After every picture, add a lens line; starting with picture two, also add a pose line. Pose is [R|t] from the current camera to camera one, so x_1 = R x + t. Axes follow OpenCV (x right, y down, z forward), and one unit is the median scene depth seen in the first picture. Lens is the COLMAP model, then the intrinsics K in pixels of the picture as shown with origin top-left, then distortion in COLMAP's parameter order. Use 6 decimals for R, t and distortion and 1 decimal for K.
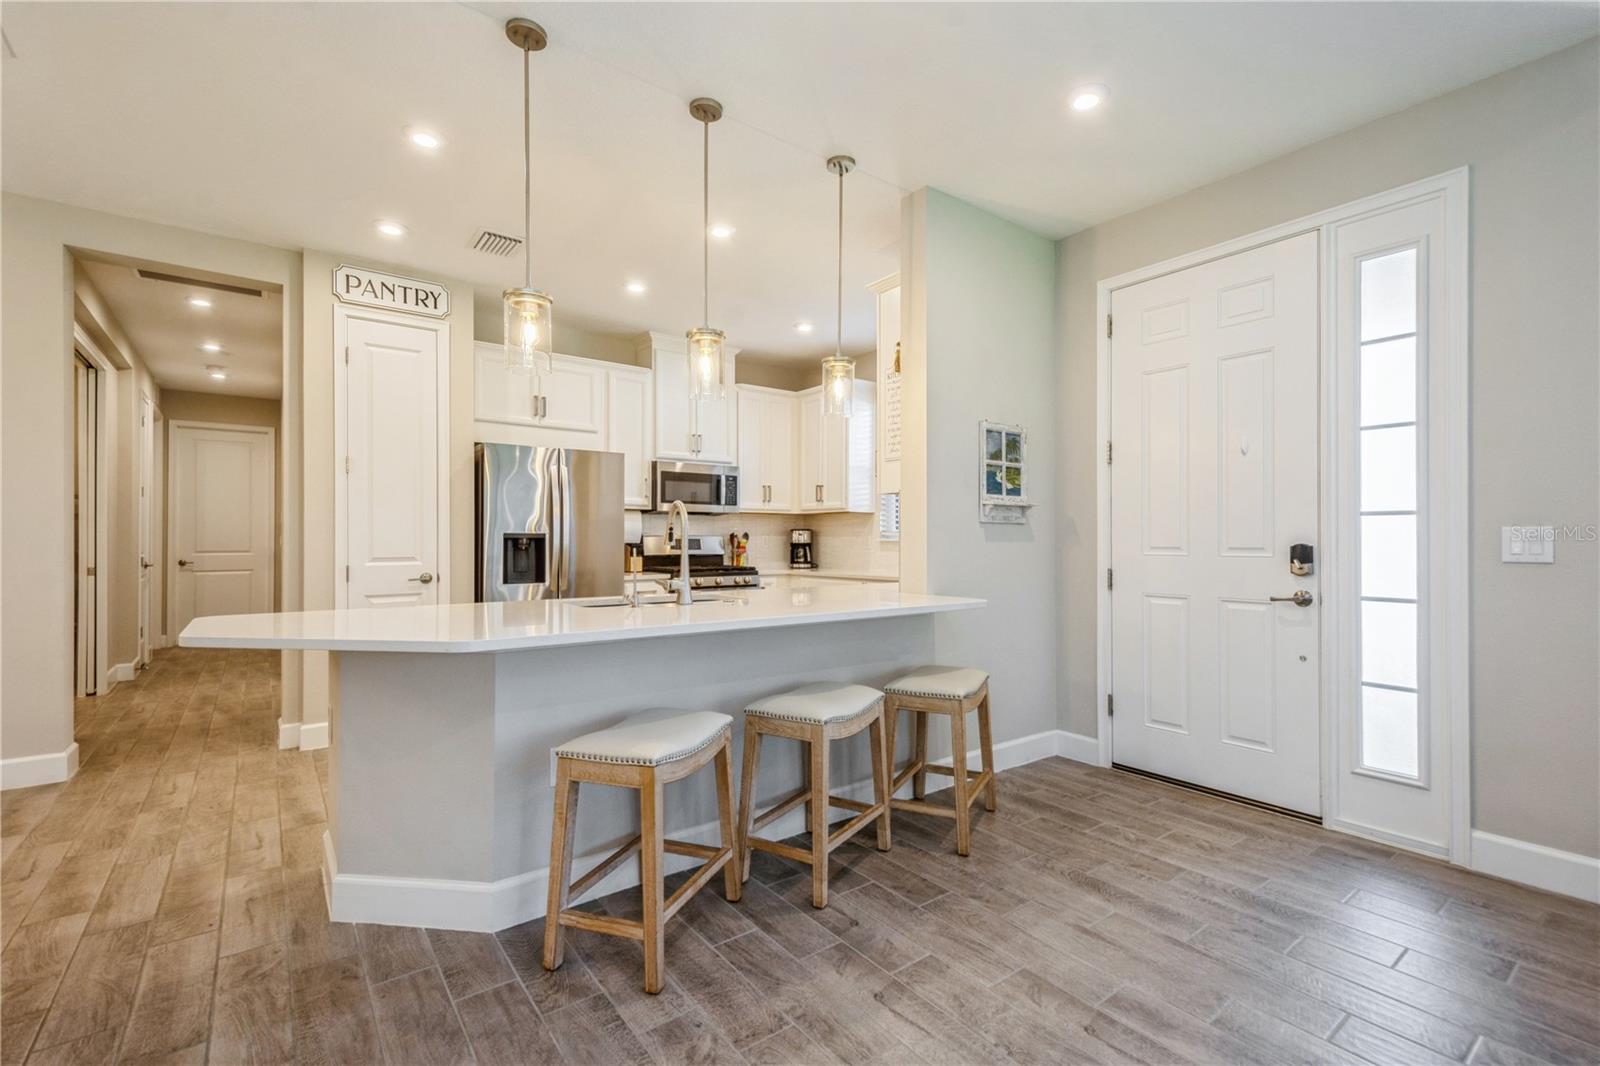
lens RADIAL K [[718.3, 0, 820.8], [0, 718.3, 531.3], [0, 0, 1]] dist [0.010936, -0.001203]
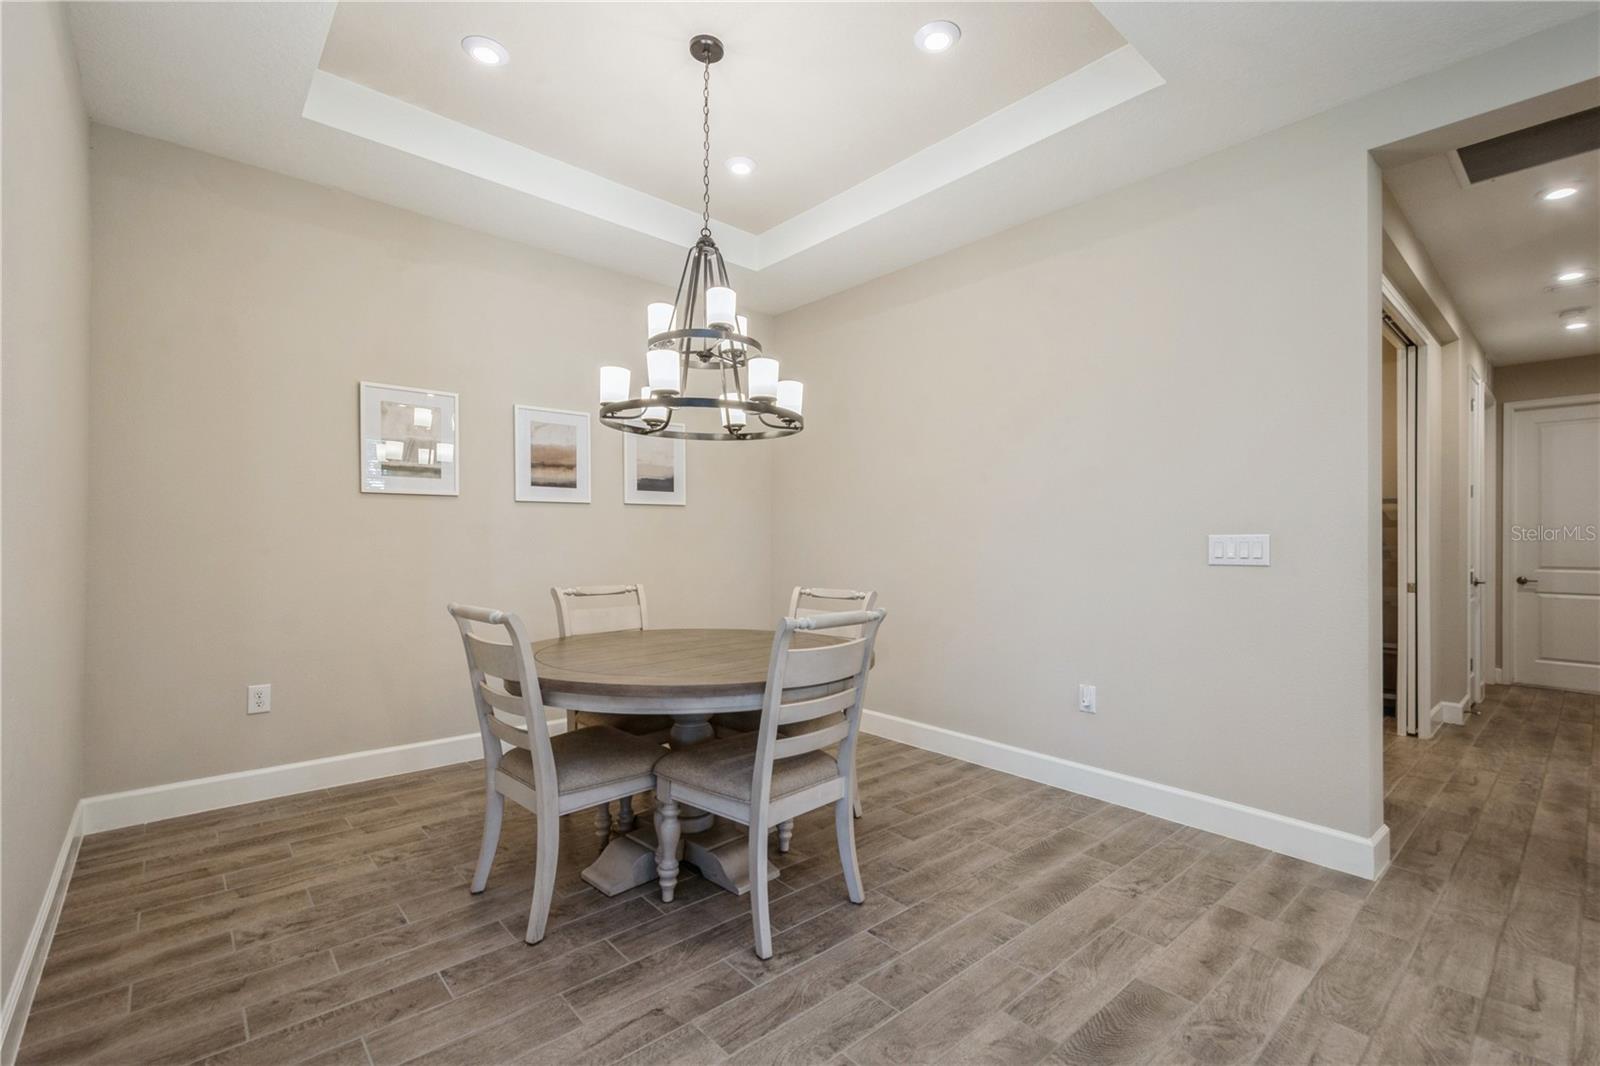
lens RADIAL K [[701.4, 0, 815.7], [0, 701.4, 542.7], [0, 0, 1]] dist [0.011885, -0.000529]
pose [[0.072122, -0.002135, -0.997394, -0.295826], [0.002528, 0.999995, -0.001957, 0.003514], [0.997393, -0.002380, 0.072127, 0.313465]]
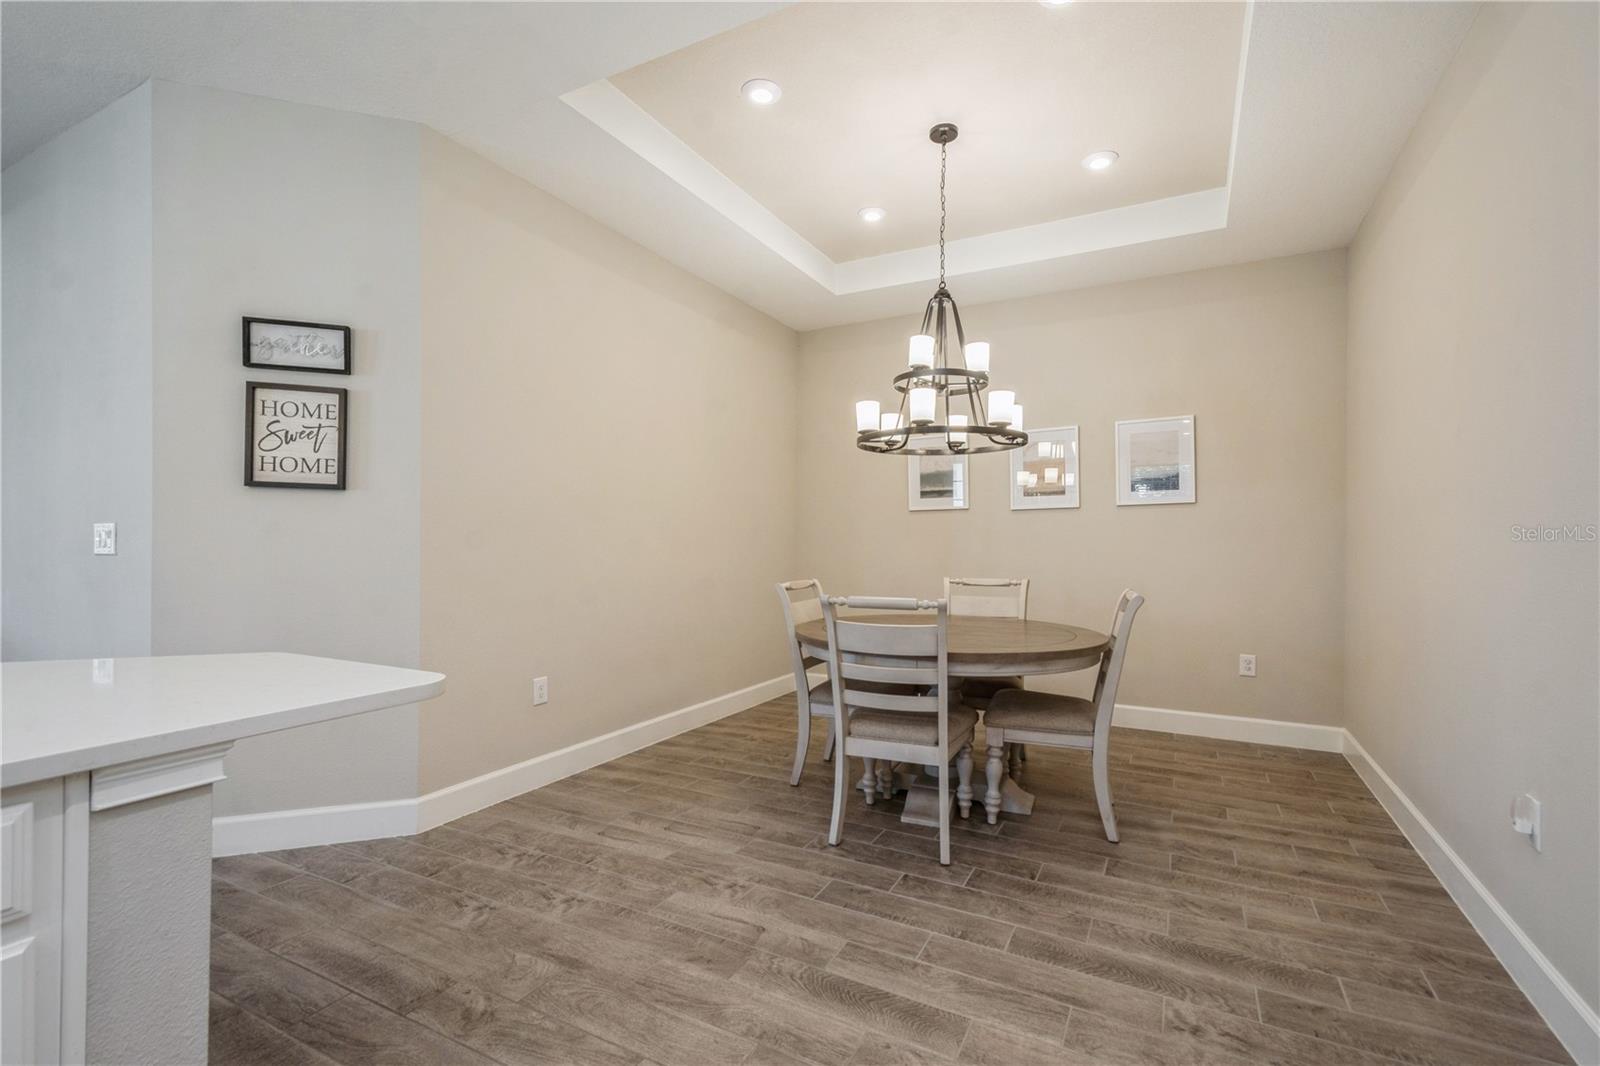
lens RADIAL K [[701.4, 0, 815.7], [0, 701.4, 542.7], [0, 0, 1]] dist [0.011885, -0.000529]
pose [[-0.905440, -0.004739, -0.424447, -0.472094], [-0.000218, 0.999943, -0.010700, 0.011142], [0.424473, -0.009596, -0.905390, 0.864867]]
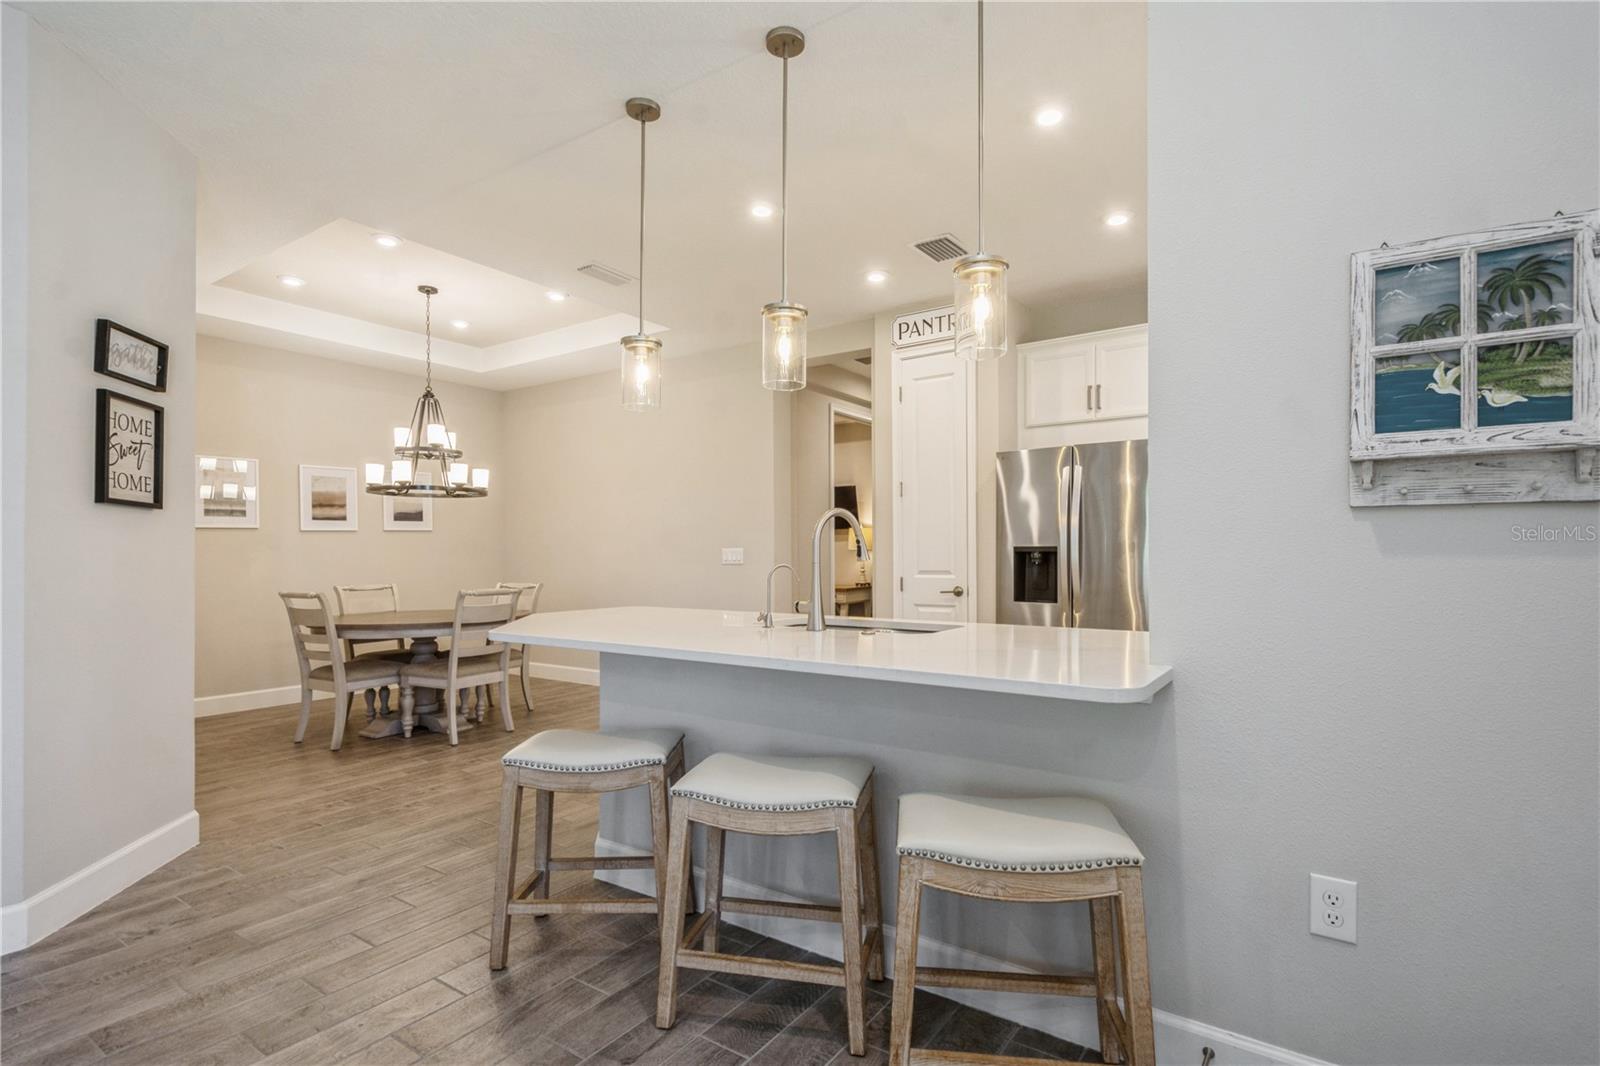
lens RADIAL K [[767.7, 0, 817.1], [0, 767.7, 551.3], [0, 0, 1]] dist [0.023519, -0.012523]
pose [[0.303744, -0.007173, -0.952727, 0.441963], [0.017370, 0.999847, -0.001990, 0.006133], [0.952595, -0.015944, 0.303822, 0.473322]]
